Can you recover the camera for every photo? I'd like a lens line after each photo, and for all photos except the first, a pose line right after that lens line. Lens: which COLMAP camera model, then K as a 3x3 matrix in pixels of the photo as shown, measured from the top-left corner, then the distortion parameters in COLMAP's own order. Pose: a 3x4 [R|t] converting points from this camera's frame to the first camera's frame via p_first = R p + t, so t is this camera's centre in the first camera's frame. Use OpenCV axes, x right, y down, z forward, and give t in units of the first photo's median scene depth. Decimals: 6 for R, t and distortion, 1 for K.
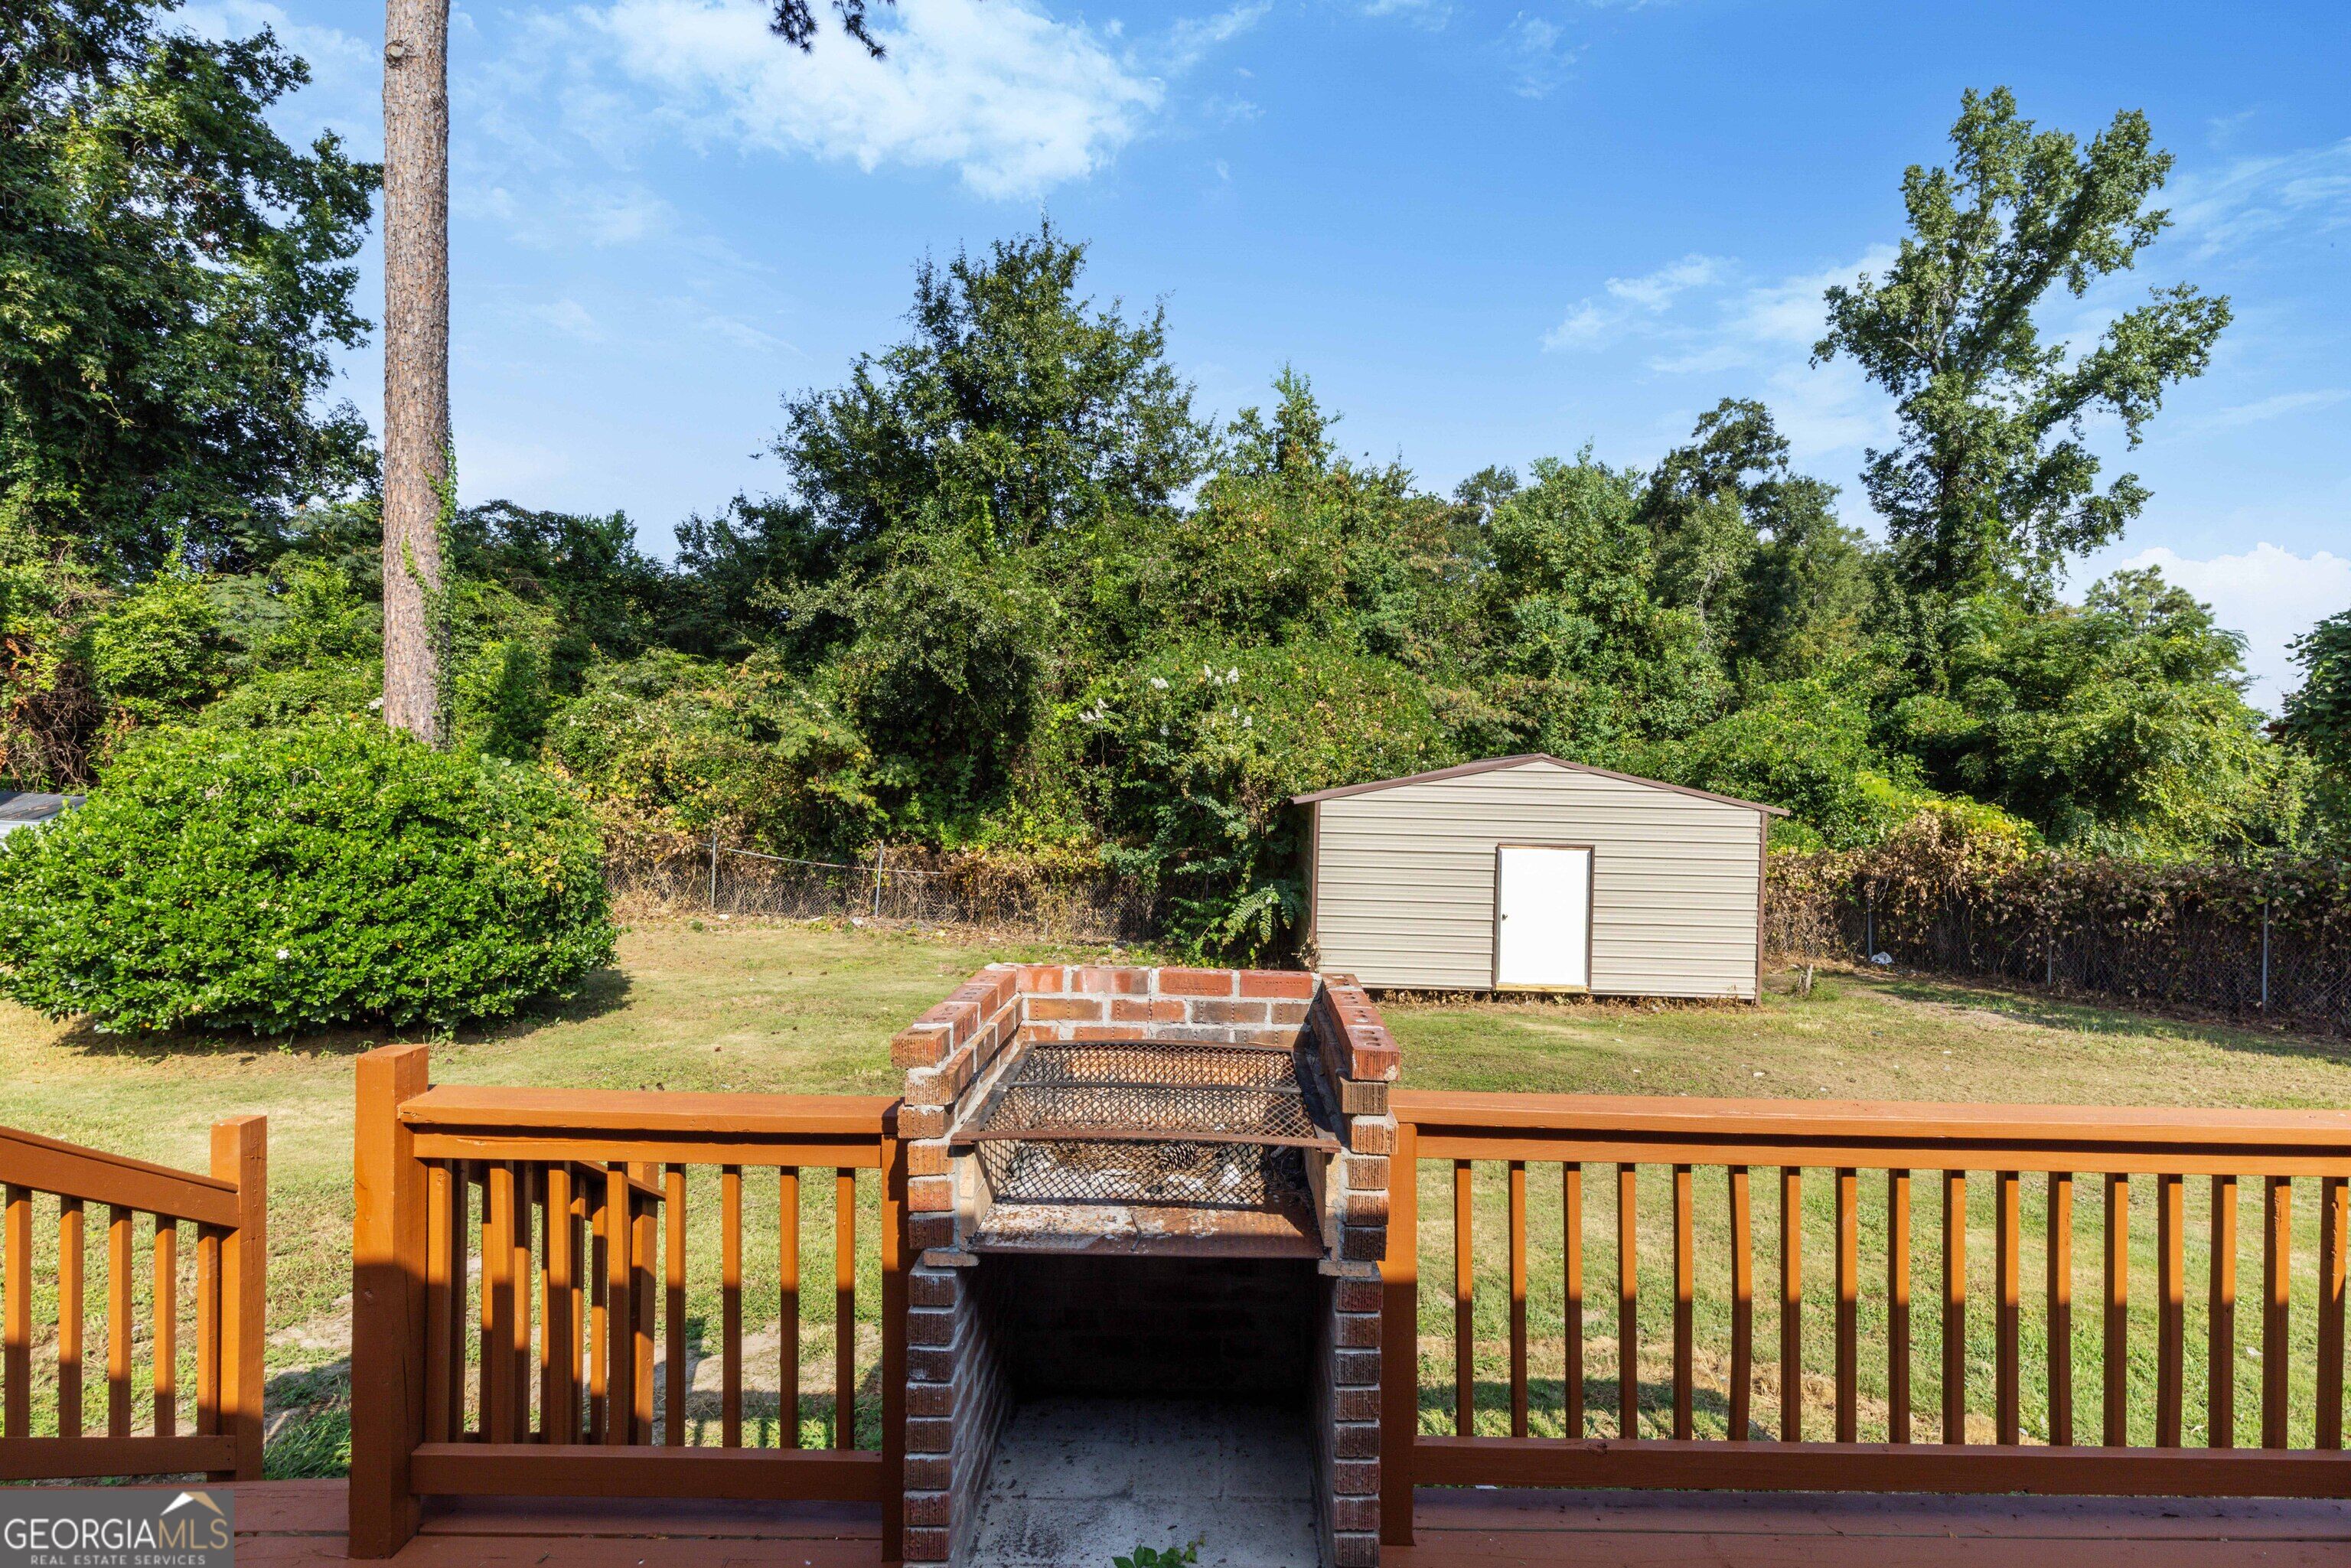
lens RADIAL K [[1060.8, 0, 1211.8], [0, 1060.8, 793.9], [0, 0, 1]] dist [0.013519, -0.008165]
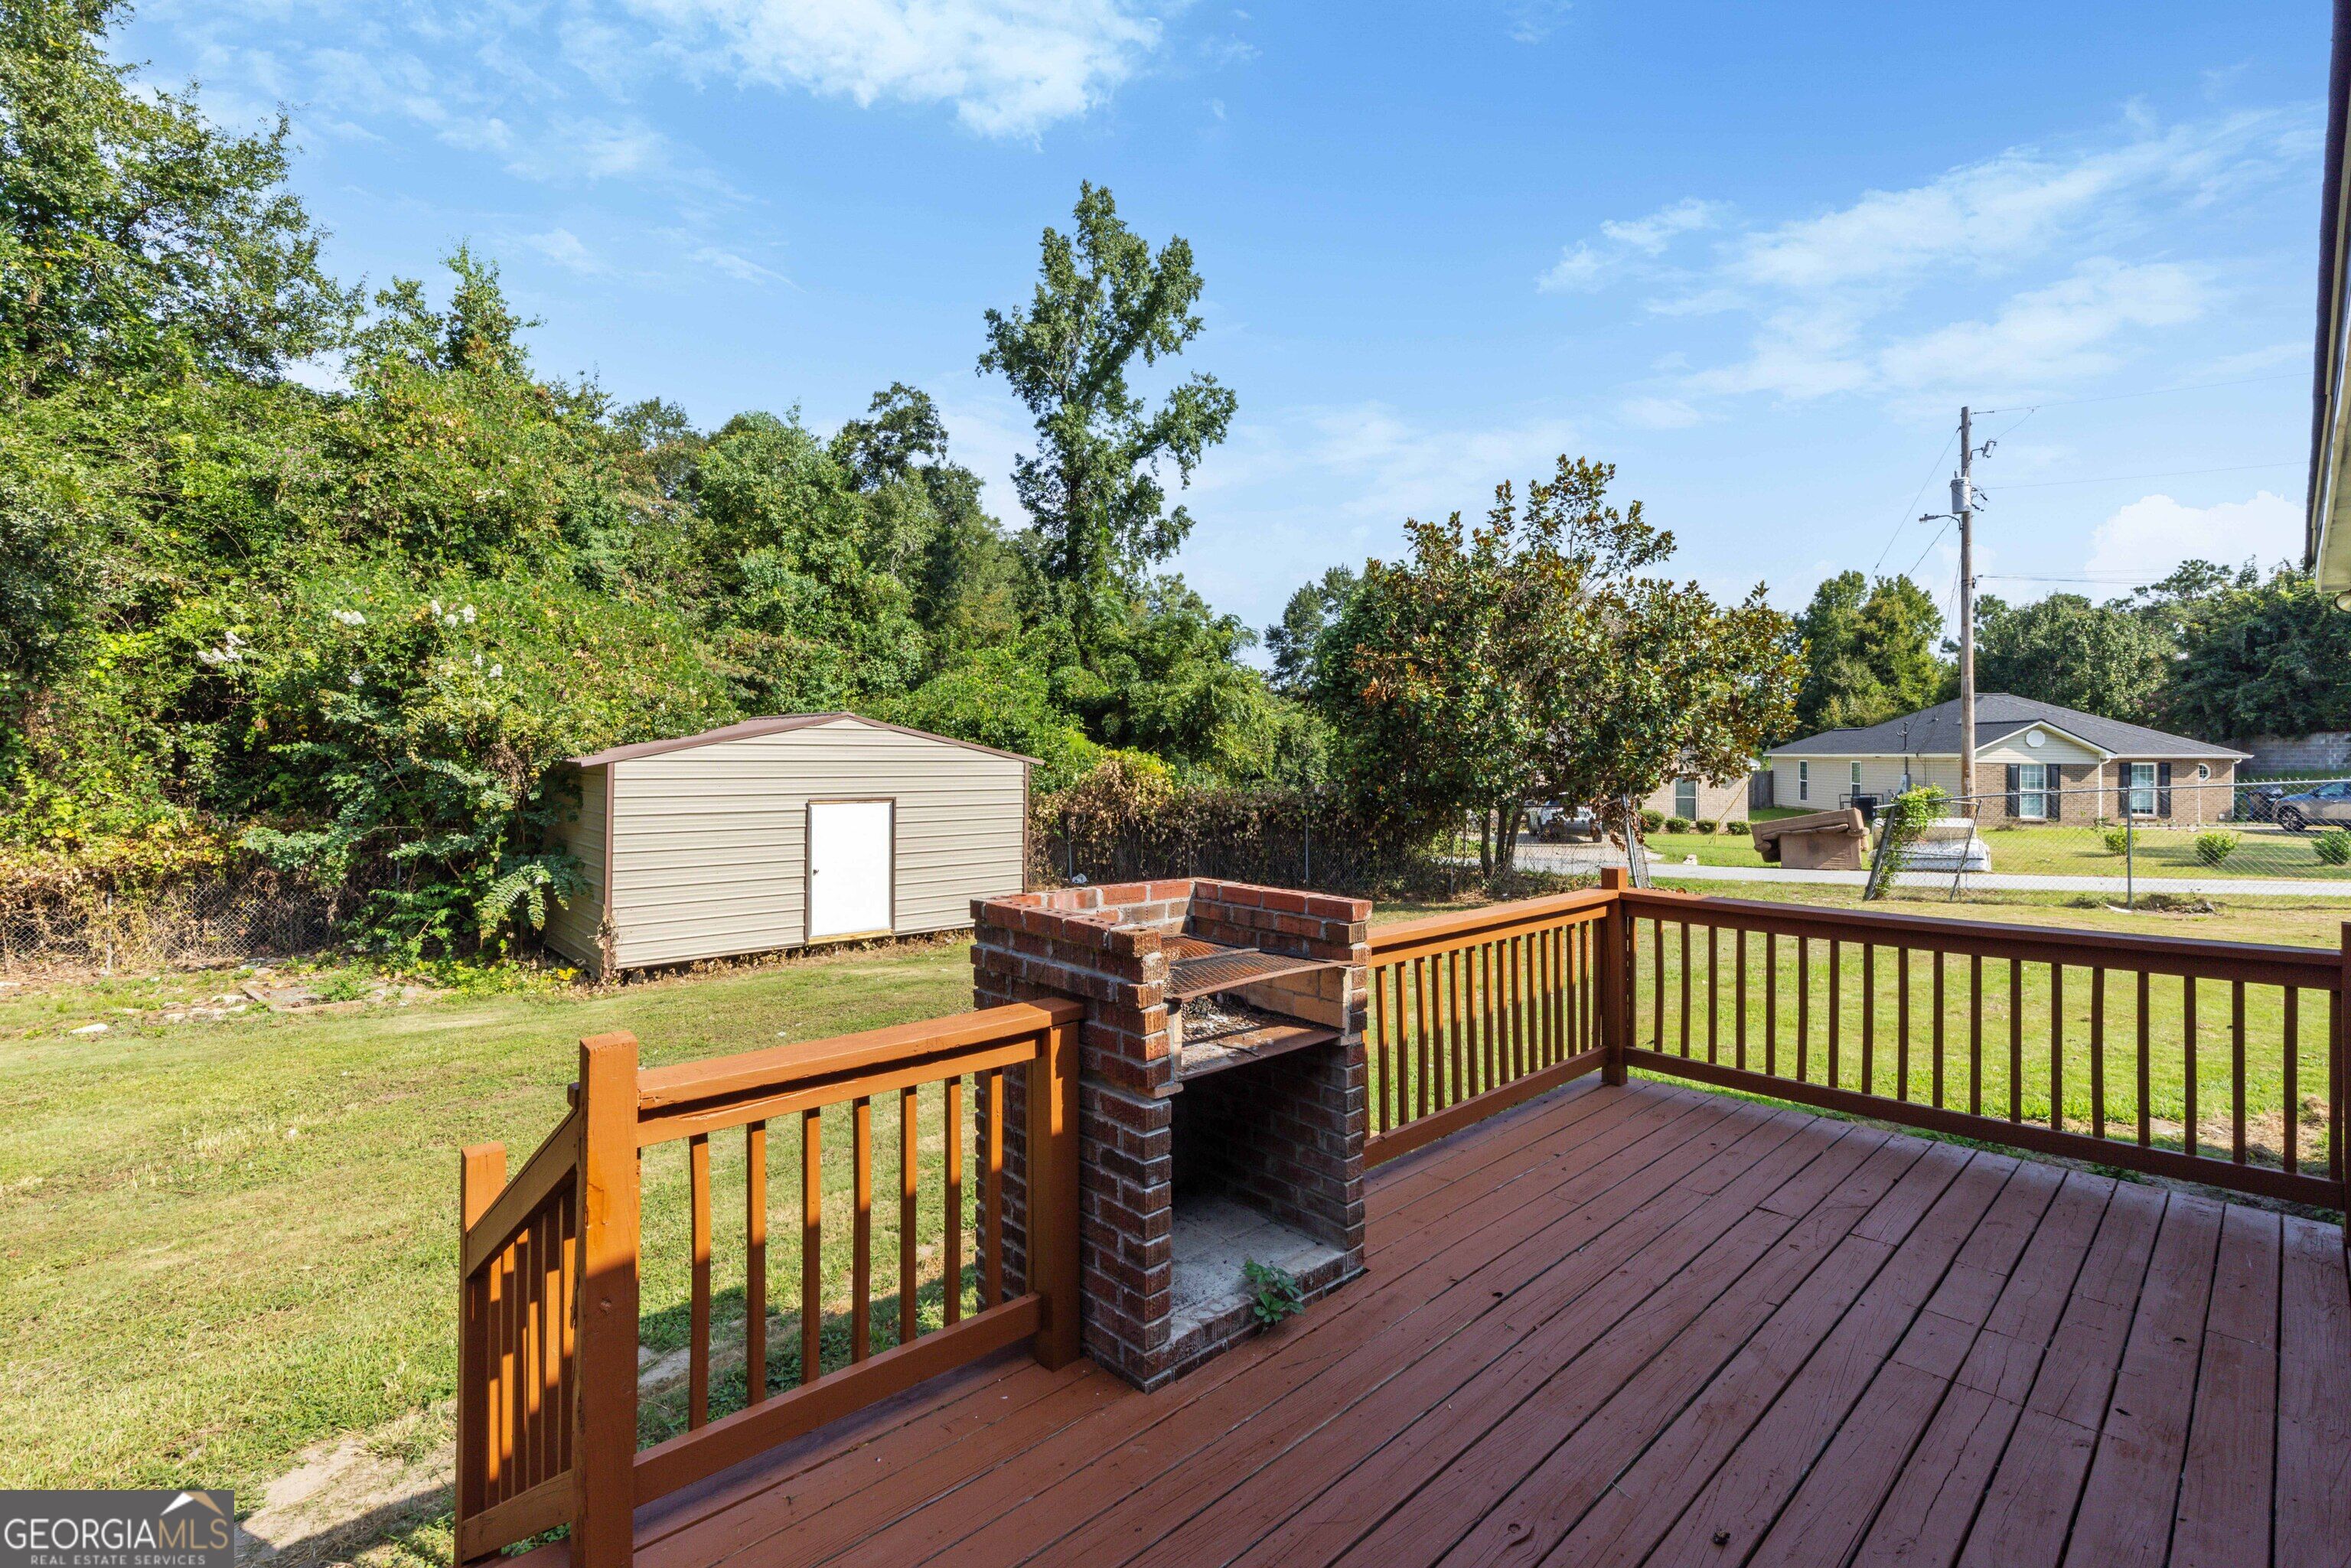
lens RADIAL K [[1082.1, 0, 1189.7], [0, 1082.1, 743.1], [0, 0, 1]] dist [0.006511, -0.001128]
pose [[0.730631, -0.012937, 0.682649, -0.112115], [0.017505, 0.999847, 0.000212, -0.000921], [-0.682548, 0.011795, 0.730746, -0.004026]]
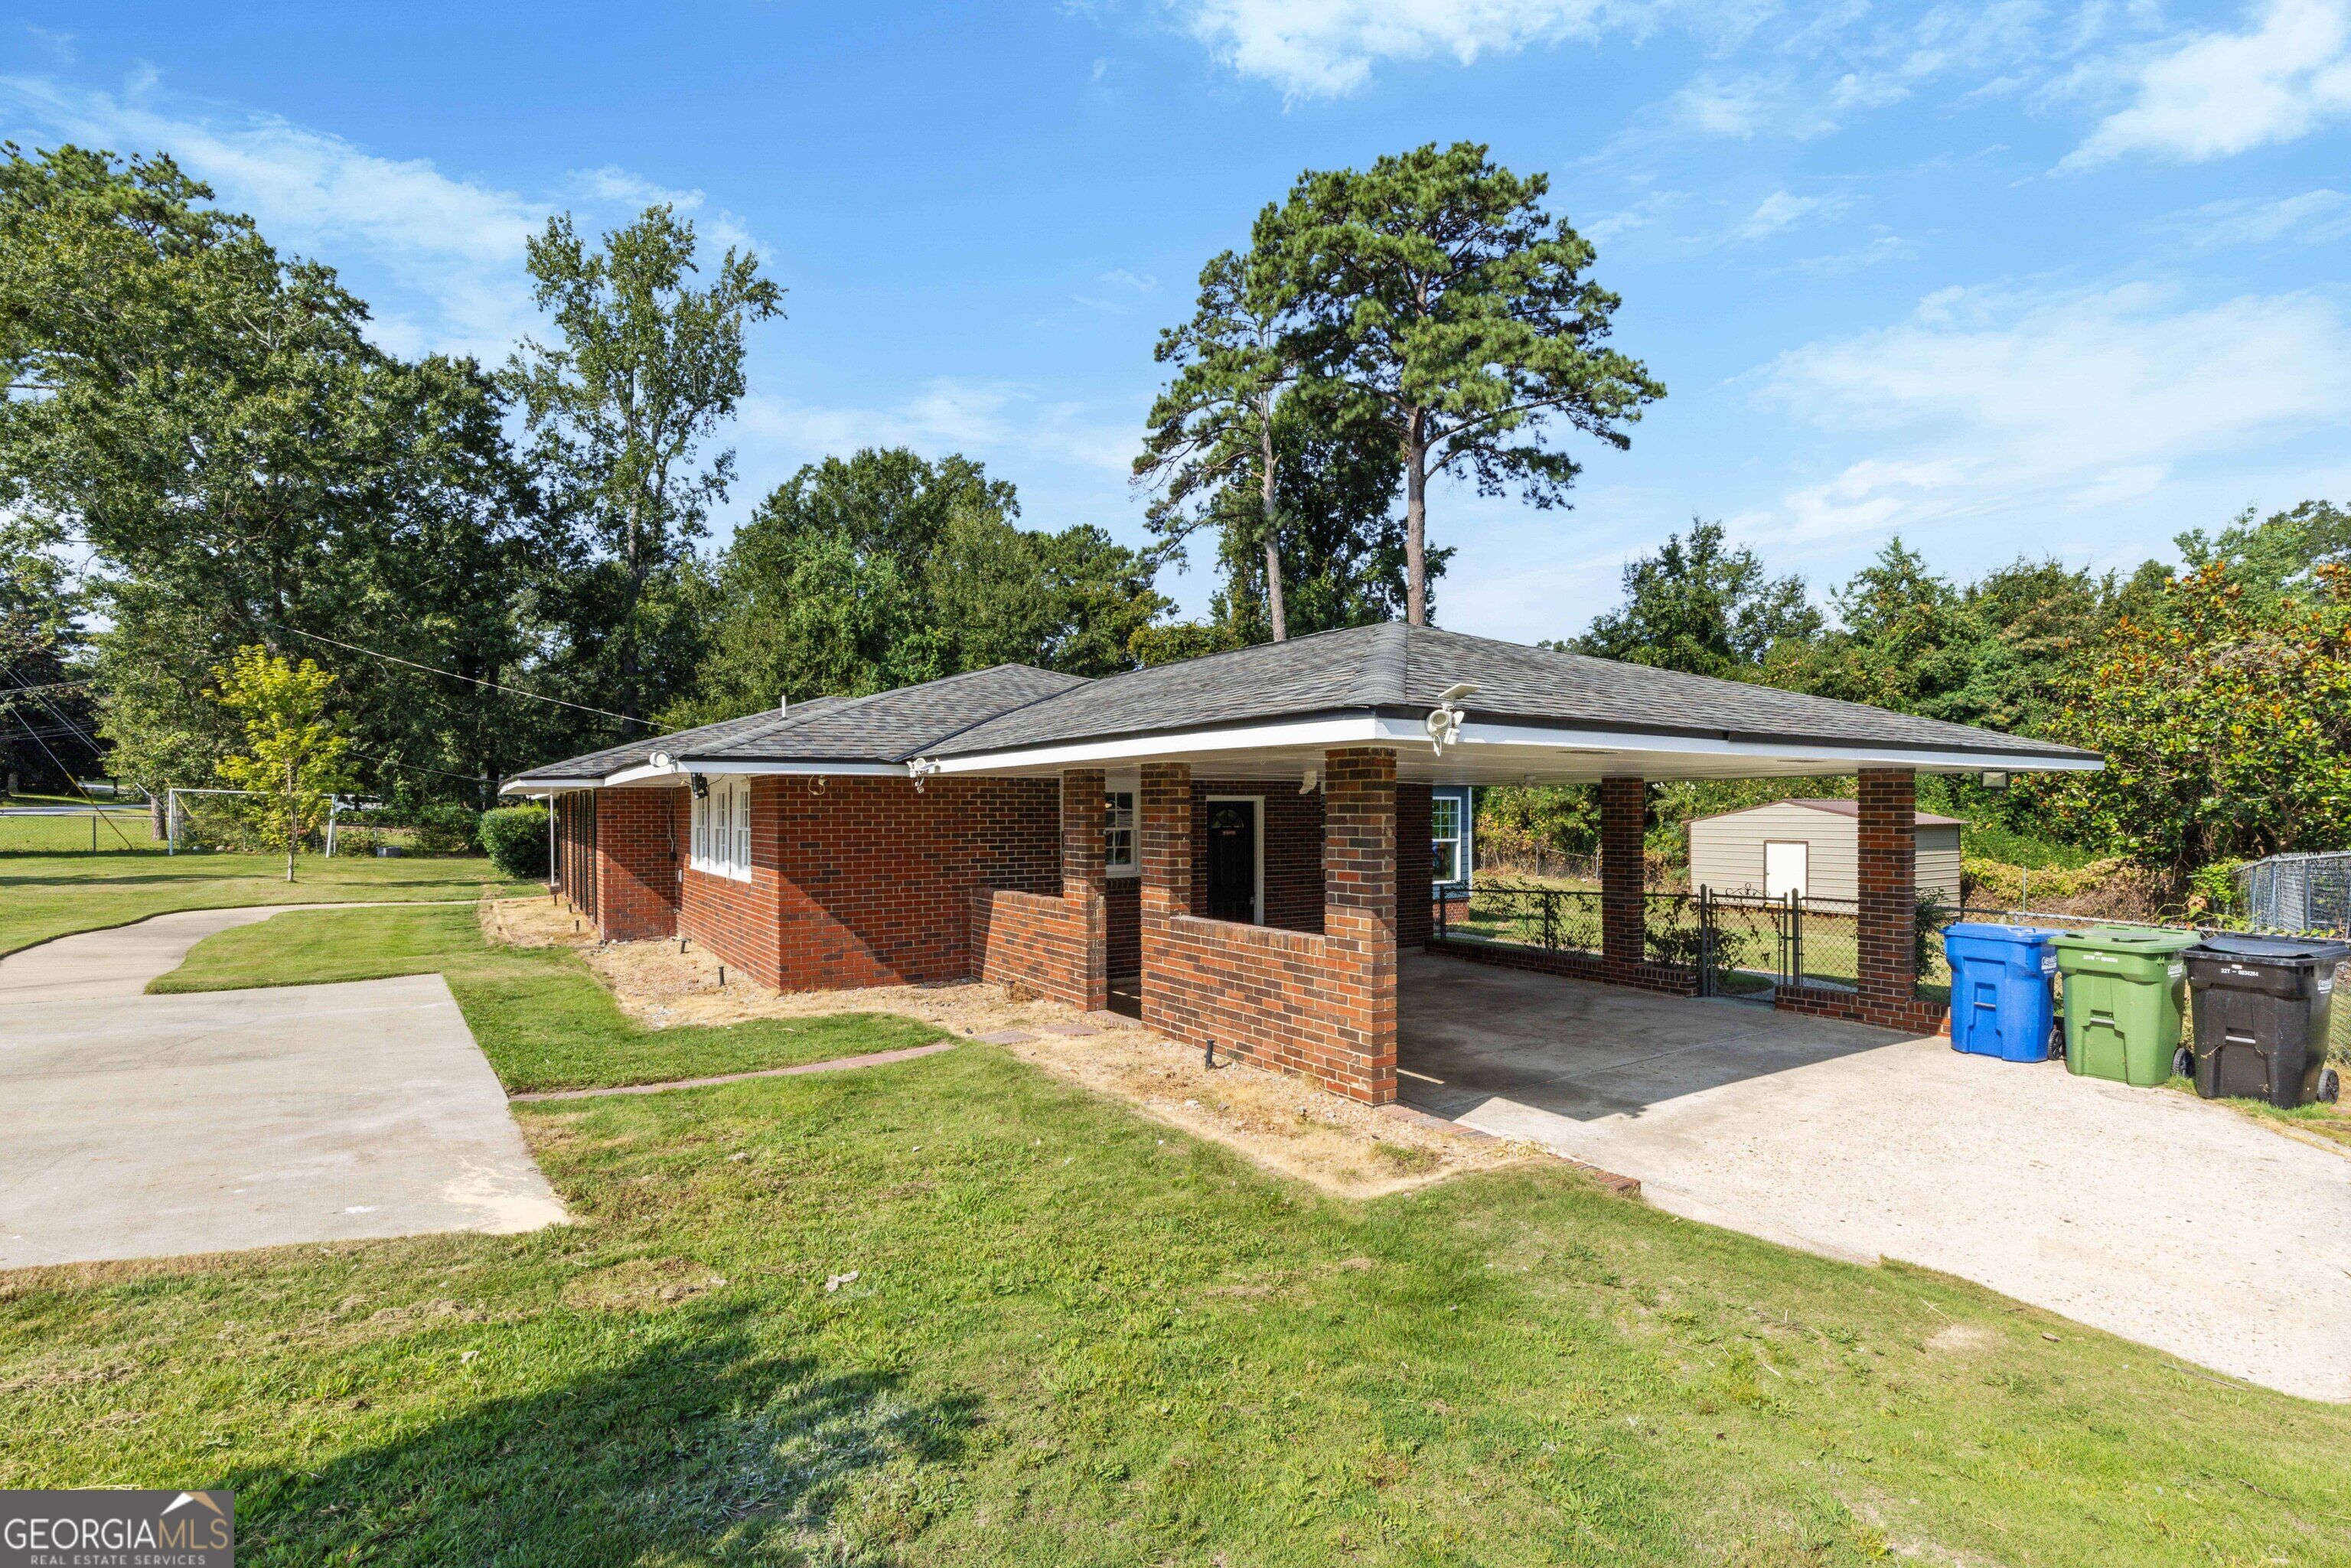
lens RADIAL K [[1085.0, 0, 1160.1], [0, 1085.0, 832.5], [0, 0, 1]] dist [0.001140, 0.001264]
pose [[0.503235, -0.006398, -0.864126, 1.045136], [0.005256, 0.999977, -0.004342, 0.023032], [0.864133, -0.002357, 0.503257, -0.799176]]
